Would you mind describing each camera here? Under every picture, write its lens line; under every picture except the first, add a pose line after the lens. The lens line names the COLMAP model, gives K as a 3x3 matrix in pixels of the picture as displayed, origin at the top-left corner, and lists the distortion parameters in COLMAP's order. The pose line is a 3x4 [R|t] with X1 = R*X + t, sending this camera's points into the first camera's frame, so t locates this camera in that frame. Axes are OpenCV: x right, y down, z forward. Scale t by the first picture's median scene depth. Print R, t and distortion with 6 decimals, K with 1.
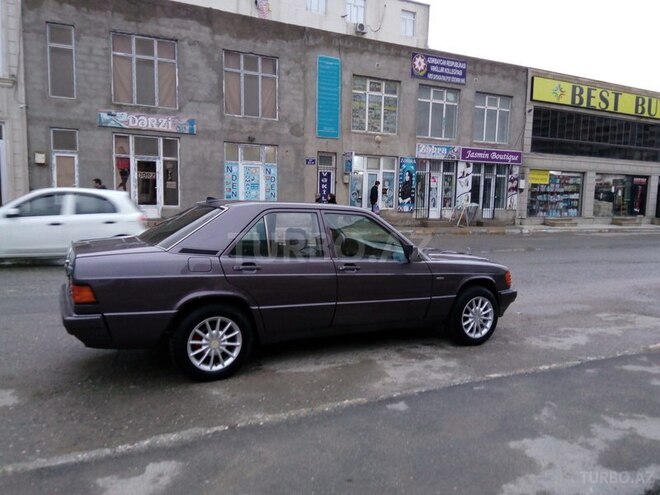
lens RADIAL K [[503.4, 0, 330.0], [0, 503.4, 247.5], [0, 0, 1]] dist [0.111598, -0.156574]
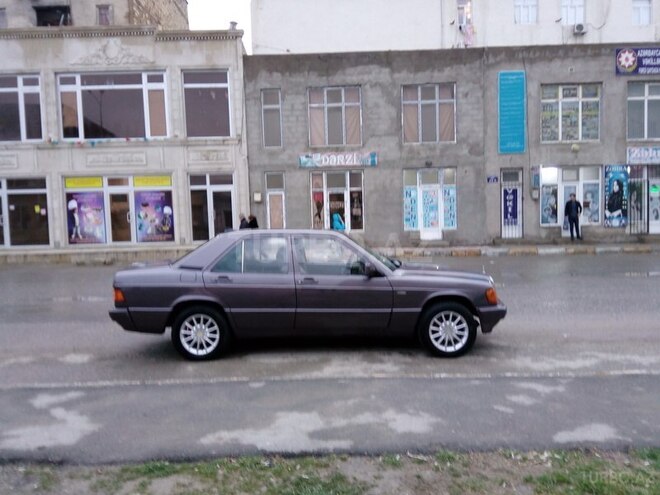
lens RADIAL K [[503.4, 0, 330.0], [0, 503.4, 247.5], [0, 0, 1]] dist [0.111598, -0.156574]
pose [[0.883281, -0.019370, -0.468443, 0.158206], [0.000314, 0.999170, -0.040724, 0.001760], [0.468843, 0.035824, 0.882555, -0.014995]]
